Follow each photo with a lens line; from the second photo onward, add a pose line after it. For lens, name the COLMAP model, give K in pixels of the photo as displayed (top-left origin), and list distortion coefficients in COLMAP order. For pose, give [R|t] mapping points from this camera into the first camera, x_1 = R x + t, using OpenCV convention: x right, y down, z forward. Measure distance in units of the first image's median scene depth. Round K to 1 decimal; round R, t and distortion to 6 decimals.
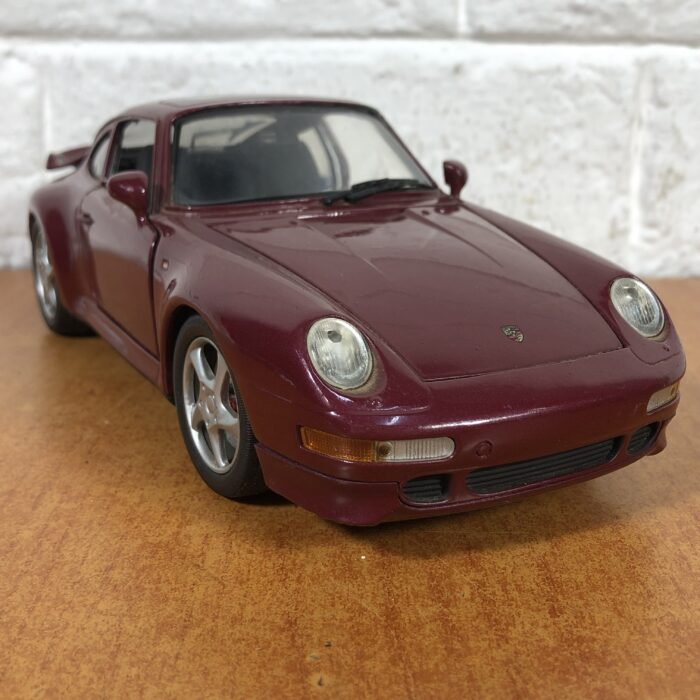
lens RADIAL K [[942.7, 0, 350.0], [0, 942.7, 350.0], [0, 0, 1]] dist [0.025498, -0.178270]
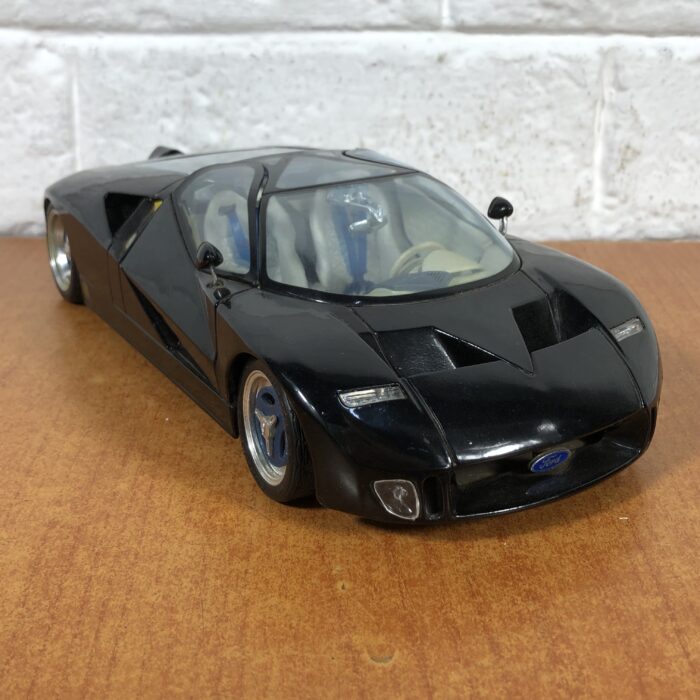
lens RADIAL K [[998.0, 0, 350.0], [0, 998.0, 350.0], [0, 0, 1]] dist [0.108087, -0.465348]
pose [[0.999835, -0.010182, 0.015027, -0.027668], [0.008507, 0.994161, 0.107567, -0.135479], [-0.016035, -0.107421, 0.994084, -0.380277]]
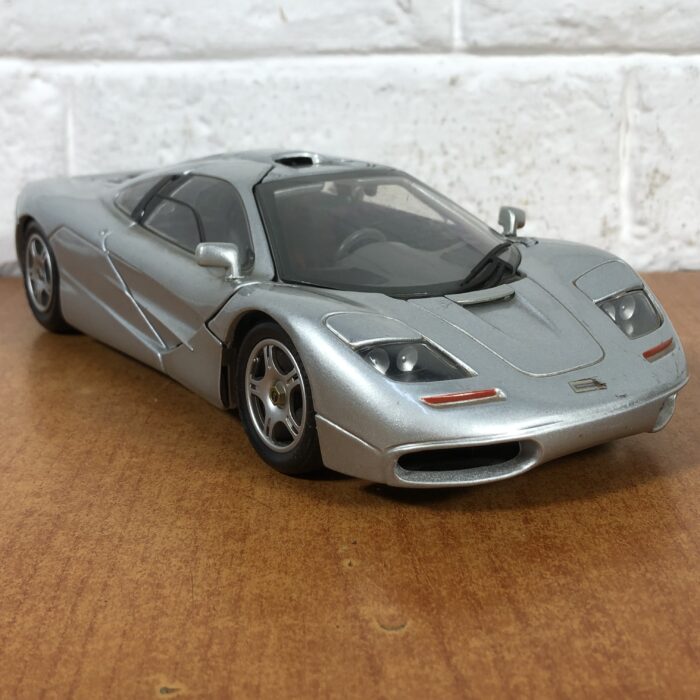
lens RADIAL K [[1080.3, 0, 343.9], [0, 1080.3, 352.2], [0, 0, 1]] dist [0.137039, -0.624949]
pose [[0.999765, -0.020886, -0.005818, -0.016767], [0.020767, 0.999590, -0.019712, 0.053078], [0.006228, 0.019587, 0.999789, -0.382856]]
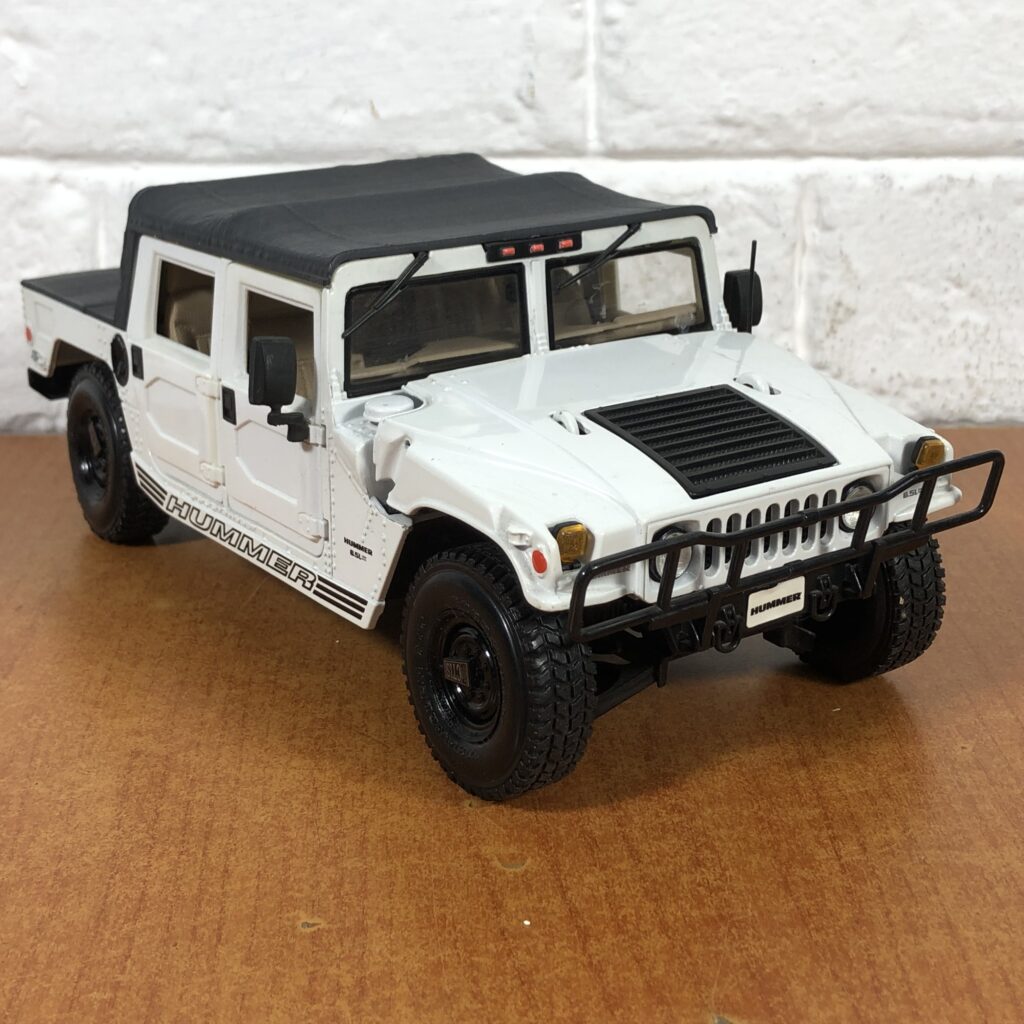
lens RADIAL K [[1826.4, 0, 512.0], [0, 1826.4, 512.0], [0, 0, 1]] dist [0.227256, -1.386976]
pose [[0.998967, -0.023565, 0.038850, -0.044148], [0.022224, 0.999154, 0.034598, -0.111806], [-0.039633, -0.033699, 0.998646, -1.122953]]
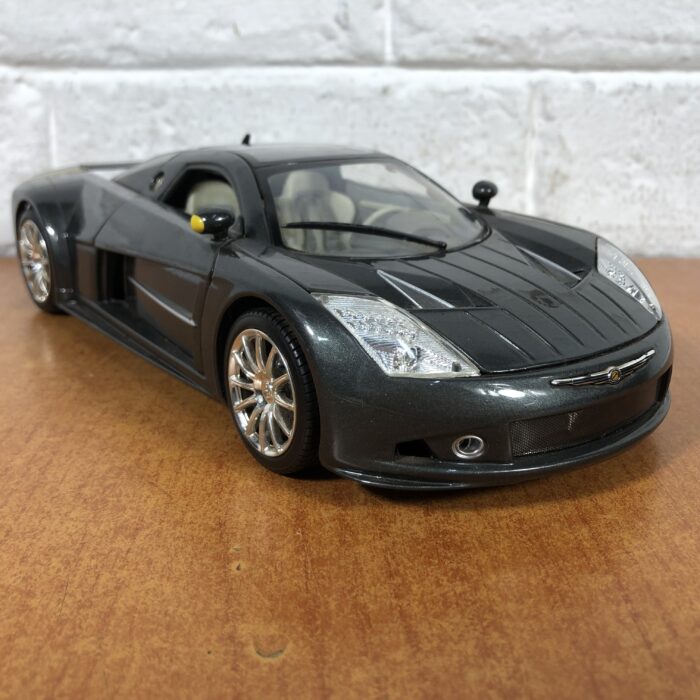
lens RADIAL K [[772.8, 0, 353.5], [0, 772.8, 347.9], [0, 0, 1]] dist [-0.016334, -0.034614]
pose [[0.999572, -0.013666, 0.025874, 0.069447], [0.012922, 0.999504, 0.028725, 0.016753], [-0.026254, -0.028379, 0.999252, -0.031467]]
